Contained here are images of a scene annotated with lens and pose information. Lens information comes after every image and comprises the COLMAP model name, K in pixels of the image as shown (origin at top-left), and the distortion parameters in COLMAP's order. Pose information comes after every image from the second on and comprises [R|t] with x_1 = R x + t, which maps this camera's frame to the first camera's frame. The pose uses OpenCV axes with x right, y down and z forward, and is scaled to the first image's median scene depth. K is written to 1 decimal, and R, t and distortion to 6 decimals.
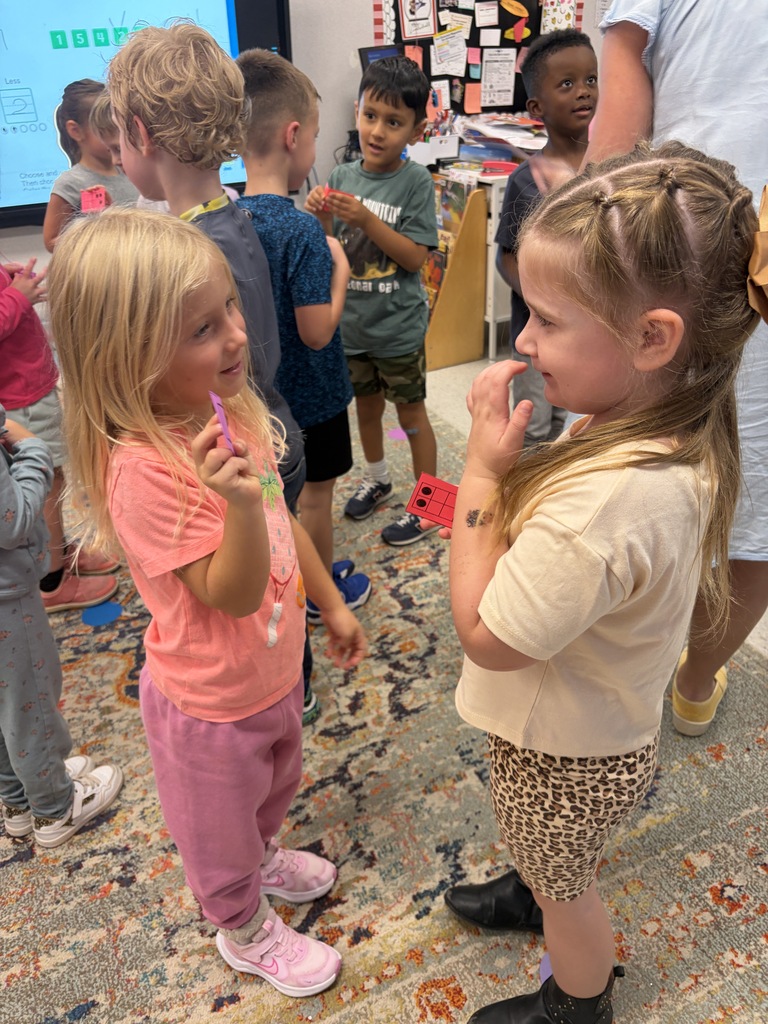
lens RADIAL K [[764.4, 0, 384.0], [0, 764.4, 512.0], [0, 0, 1]] dist [0.080209, -0.104247]
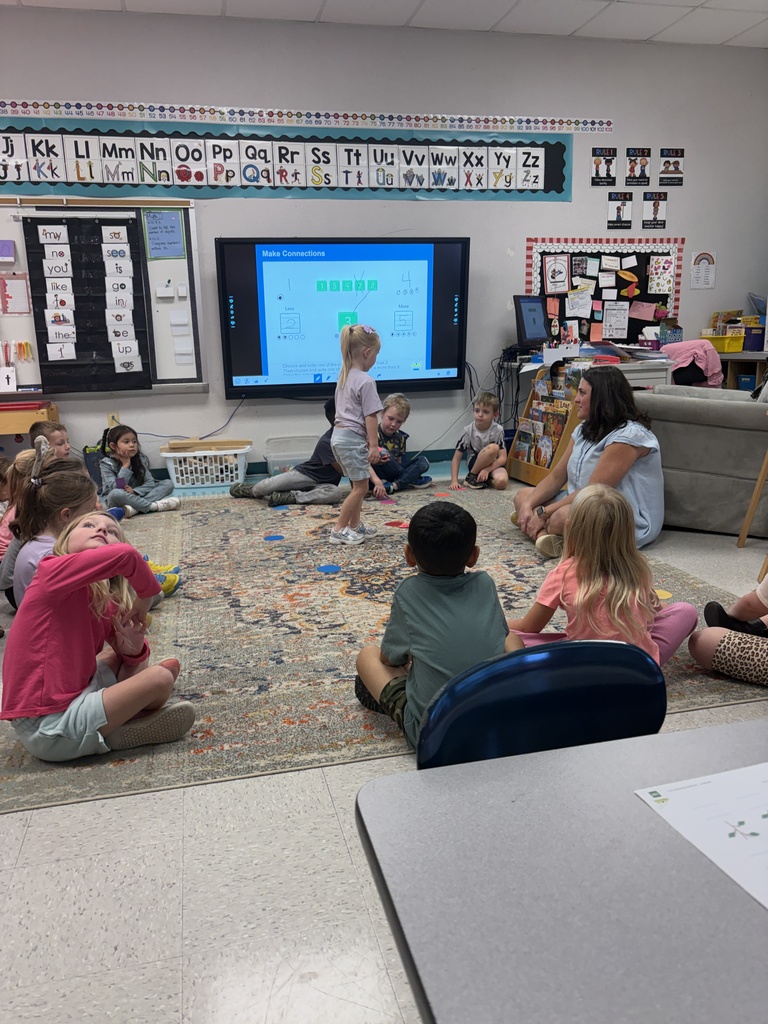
lens RADIAL K [[775.2, 0, 384.0], [0, 775.2, 512.0], [0, 0, 1]] dist [0.004544, 0.002304]
pose [[0.980510, 0.055979, -0.188323, 0.023561], [-0.112253, 0.946305, -0.303161, 0.244280], [0.161240, 0.318392, 0.934145, -0.264827]]
